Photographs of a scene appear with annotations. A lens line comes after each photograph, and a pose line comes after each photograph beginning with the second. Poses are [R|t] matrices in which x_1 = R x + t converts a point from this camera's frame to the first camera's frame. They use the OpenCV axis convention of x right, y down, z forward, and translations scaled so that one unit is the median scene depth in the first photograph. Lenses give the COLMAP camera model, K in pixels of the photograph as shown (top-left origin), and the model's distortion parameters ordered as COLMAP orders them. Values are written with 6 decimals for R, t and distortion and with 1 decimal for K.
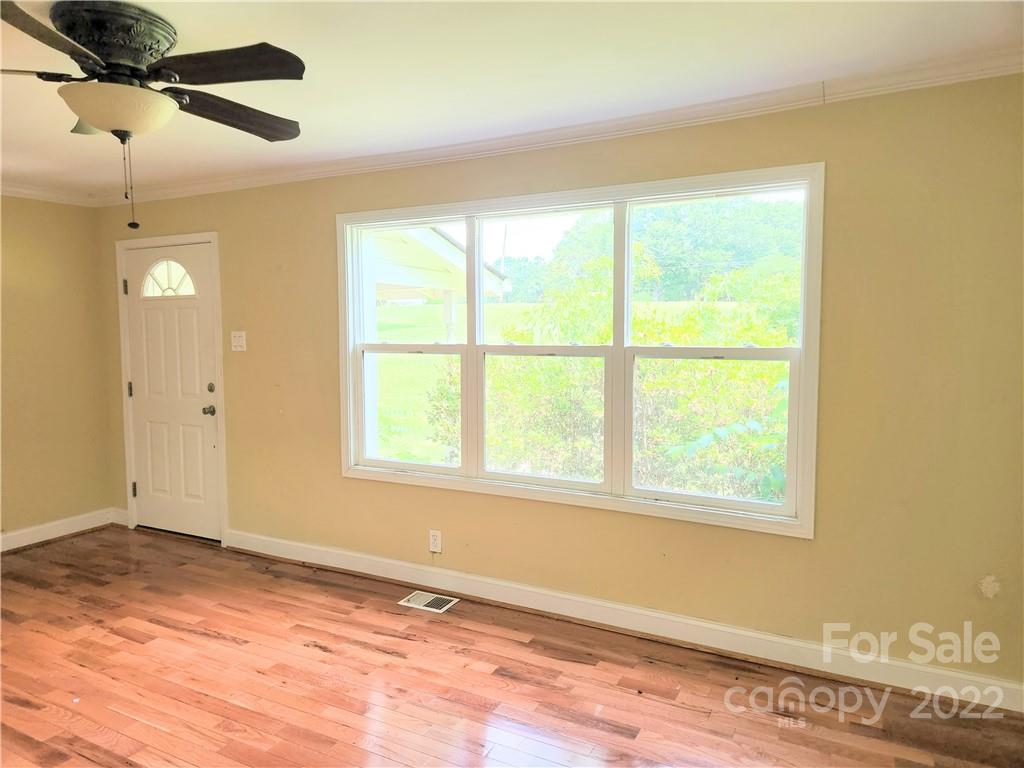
lens RADIAL K [[684.7, 0, 516.2], [0, 684.7, 380.0], [0, 0, 1]] dist [0.063692, -0.017572]
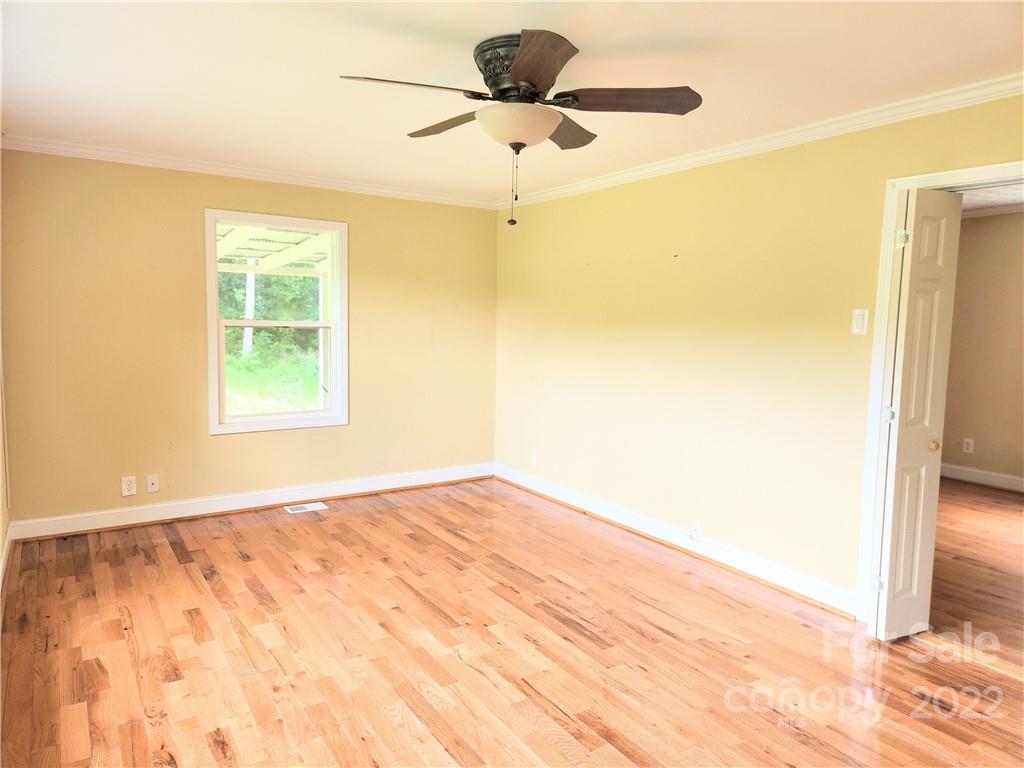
lens RADIAL K [[684.7, 0, 507.0], [0, 684.7, 383.7], [0, 0, 1]] dist [0.063692, -0.017572]
pose [[-0.876777, -0.053870, 0.477870, -0.704571], [0.017463, 0.989484, 0.143584, -0.072728], [-0.480580, 0.134237, -0.866616, 1.312226]]
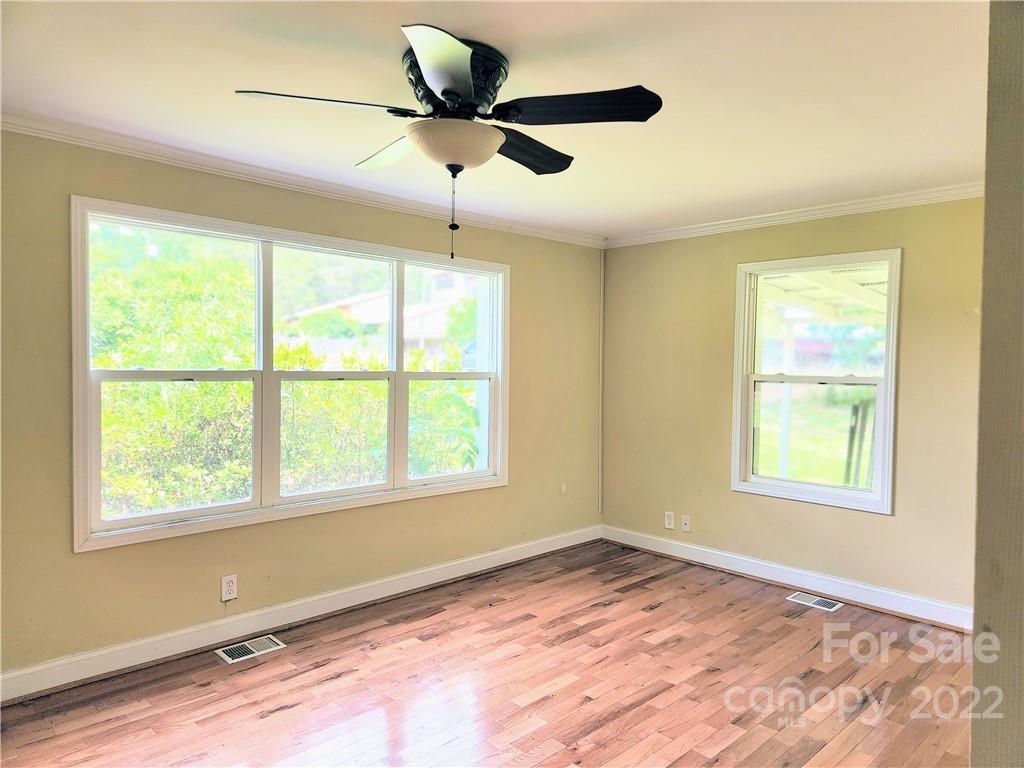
lens RADIAL K [[684.7, 0, 515.5], [0, 684.7, 386.0], [0, 0, 1]] dist [0.063692, -0.017572]
pose [[0.306621, -0.026975, 0.951450, -0.962545], [0.047940, 0.998767, 0.012867, -0.028010], [-0.950624, 0.041667, 0.307536, 0.385087]]
